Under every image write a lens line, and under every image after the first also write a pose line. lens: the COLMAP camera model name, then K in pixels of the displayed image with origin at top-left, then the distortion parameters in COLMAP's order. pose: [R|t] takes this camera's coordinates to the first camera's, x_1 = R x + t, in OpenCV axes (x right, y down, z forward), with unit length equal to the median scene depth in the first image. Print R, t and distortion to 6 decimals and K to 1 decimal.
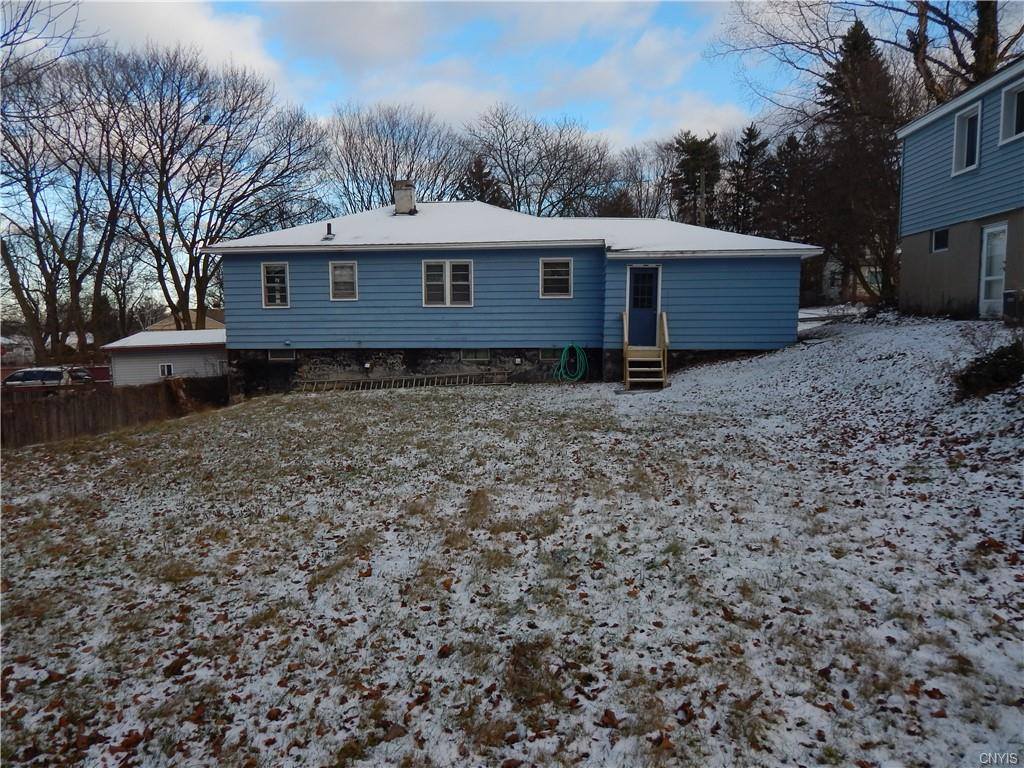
lens RADIAL K [[681.6, 0, 516.2], [0, 681.6, 385.1], [0, 0, 1]] dist [0.007534, -0.010139]
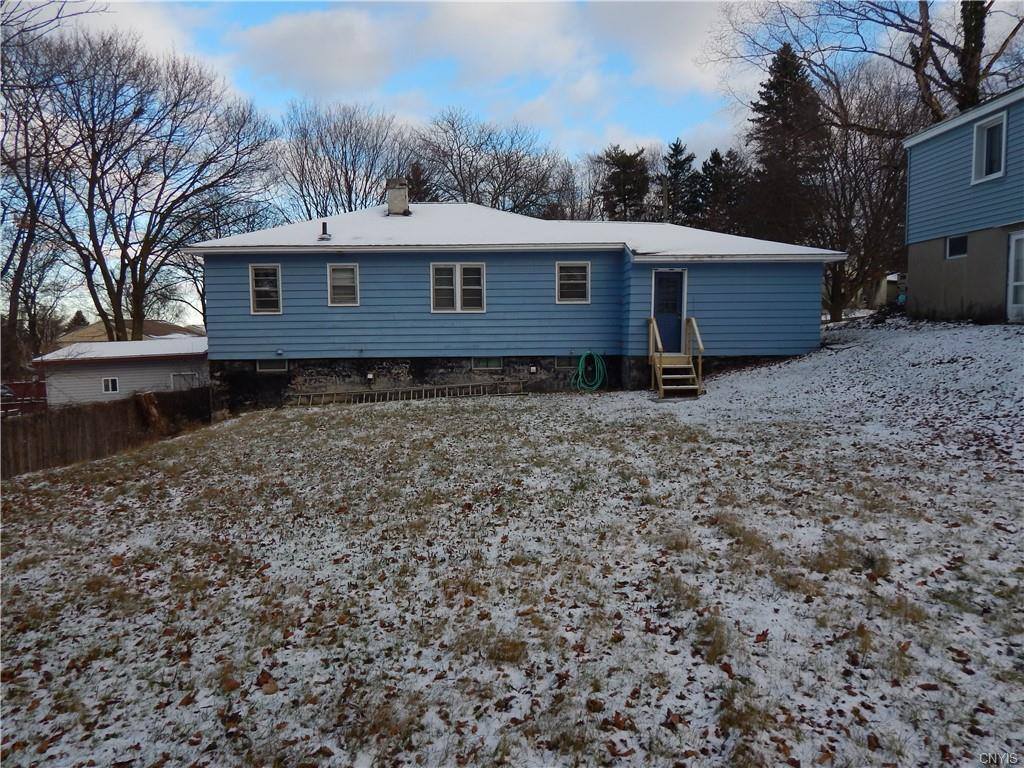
lens RADIAL K [[681.6, 0, 508.5], [0, 681.6, 380.6], [0, 0, 1]] dist [0.007534, -0.010139]
pose [[0.993115, -0.011454, 0.116580, -0.142956], [0.014051, 0.999671, -0.021480, -0.000250], [-0.116295, 0.022970, 0.992949, 0.062518]]
